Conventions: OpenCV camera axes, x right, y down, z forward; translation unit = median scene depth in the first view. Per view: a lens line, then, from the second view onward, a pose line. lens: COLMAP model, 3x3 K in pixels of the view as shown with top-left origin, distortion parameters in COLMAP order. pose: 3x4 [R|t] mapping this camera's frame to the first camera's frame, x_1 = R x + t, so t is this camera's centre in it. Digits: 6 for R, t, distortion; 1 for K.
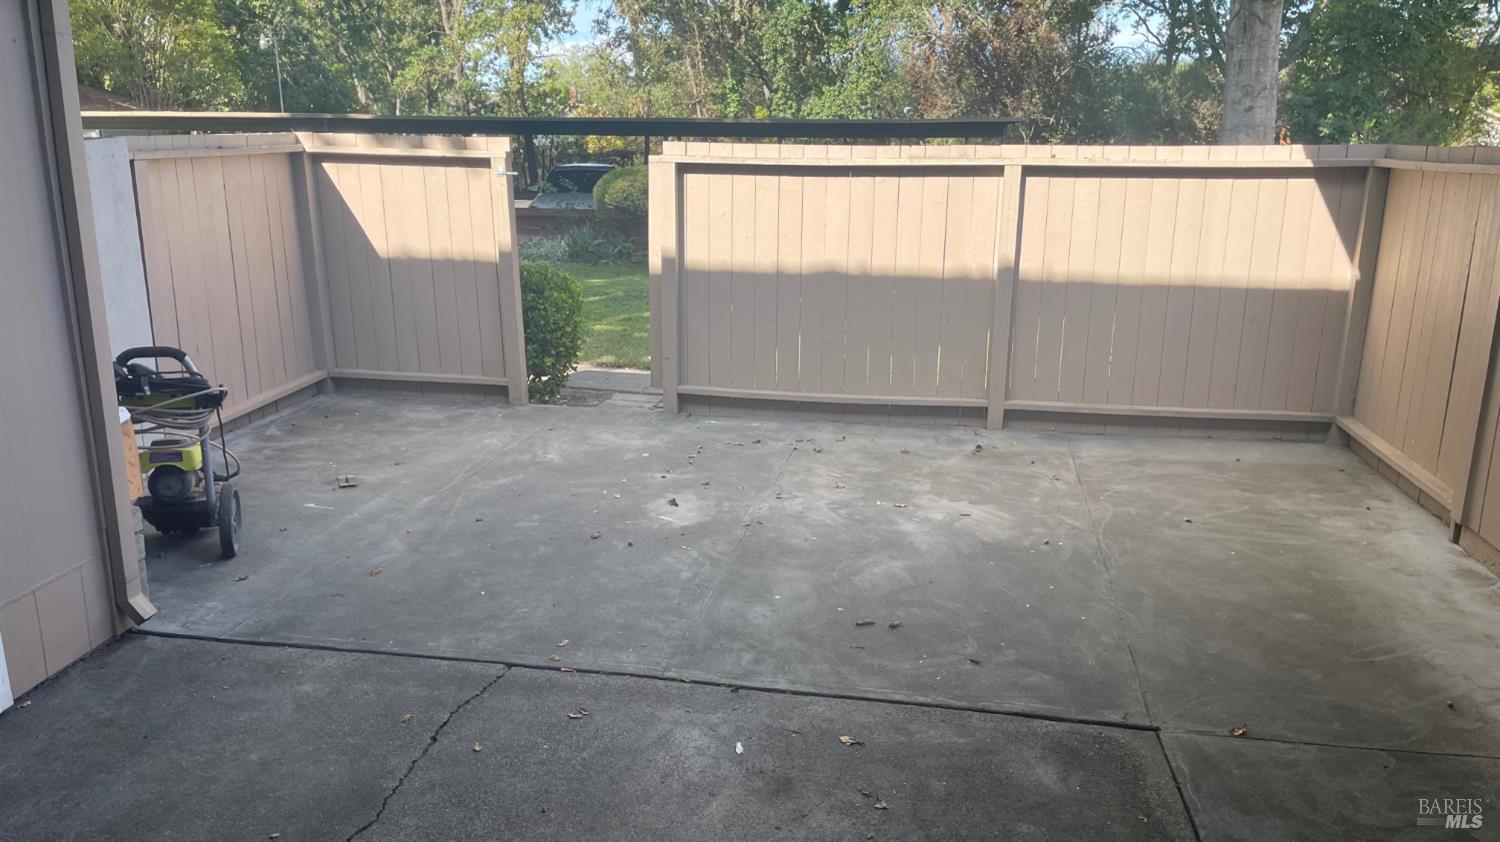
lens RADIAL K [[1134.2, 0, 740.8], [0, 1134.2, 420.9], [0, 0, 1]] dist [0.041362, -0.017182]
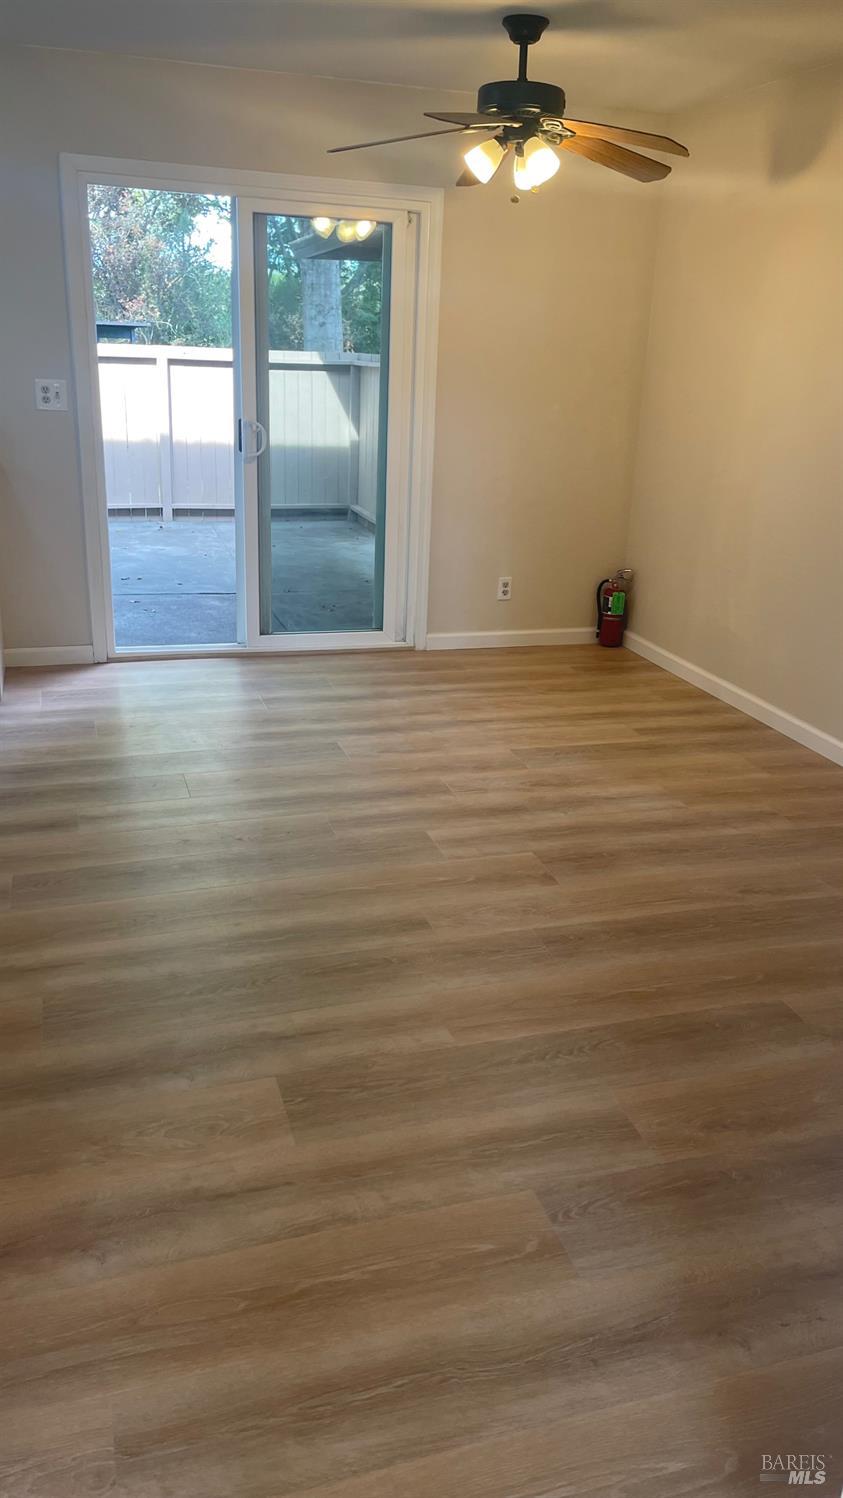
lens RADIAL K [[1132.6, 0, 431.3], [0, 1132.6, 750.8], [0, 0, 1]] dist [0.041362, -0.017182]
pose [[0.889056, -0.126218, 0.440055, -0.091978], [0.080546, 0.989374, 0.121046, 0.074062], [-0.450657, -0.072172, 0.889775, -0.299542]]
